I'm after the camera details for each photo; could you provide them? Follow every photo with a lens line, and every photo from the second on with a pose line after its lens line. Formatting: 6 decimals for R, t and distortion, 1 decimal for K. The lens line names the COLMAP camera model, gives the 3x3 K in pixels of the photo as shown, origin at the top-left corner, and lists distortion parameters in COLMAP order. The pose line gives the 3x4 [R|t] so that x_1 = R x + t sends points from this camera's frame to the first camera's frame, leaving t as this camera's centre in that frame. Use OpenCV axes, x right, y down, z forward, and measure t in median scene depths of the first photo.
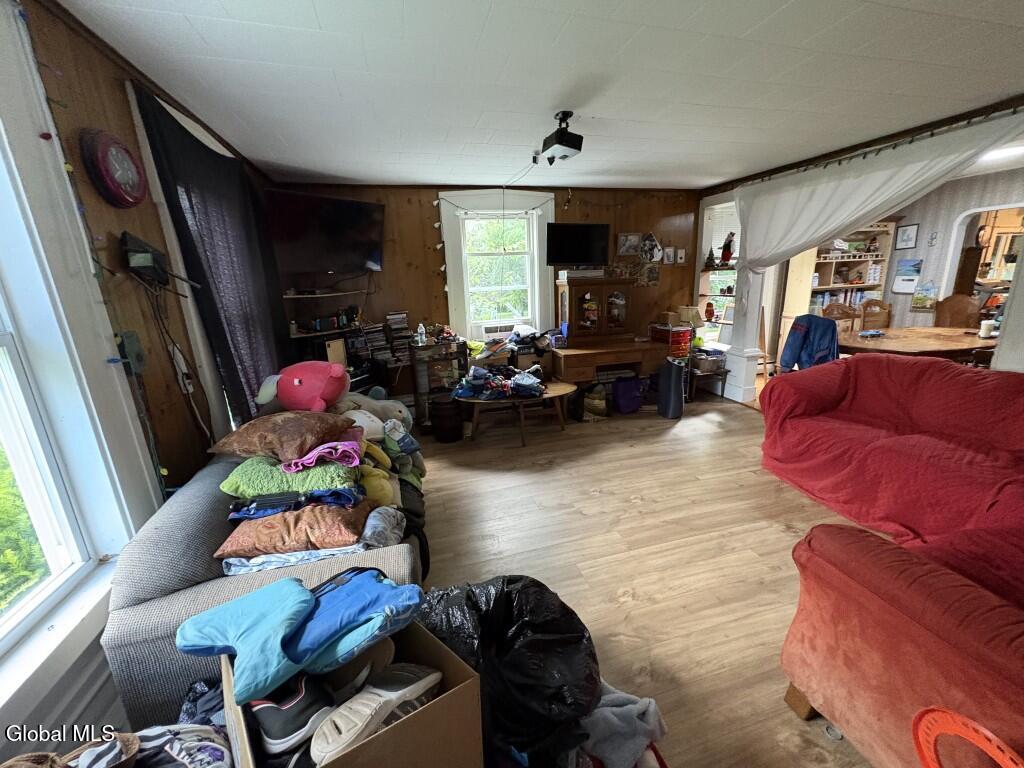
lens RADIAL K [[405.3, 0, 512.6], [0, 405.3, 381.5], [0, 0, 1]] dist [0.000044, -0.000272]
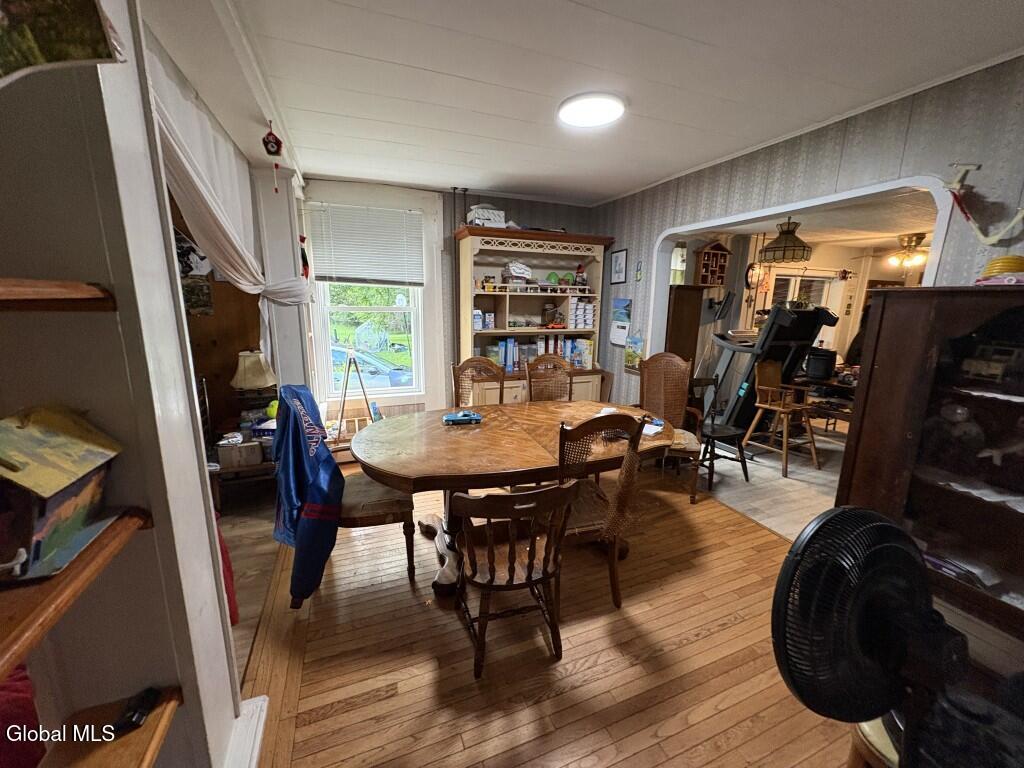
lens RADIAL K [[405.3, 0, 513.4], [0, 405.3, 384.8], [0, 0, 1]] dist [0.000044, -0.000272]
pose [[0.992947, 0.037162, 0.112587, 0.714525], [-0.031972, 0.998357, -0.047555, -0.110763], [-0.114170, 0.043620, 0.992503, 0.324480]]
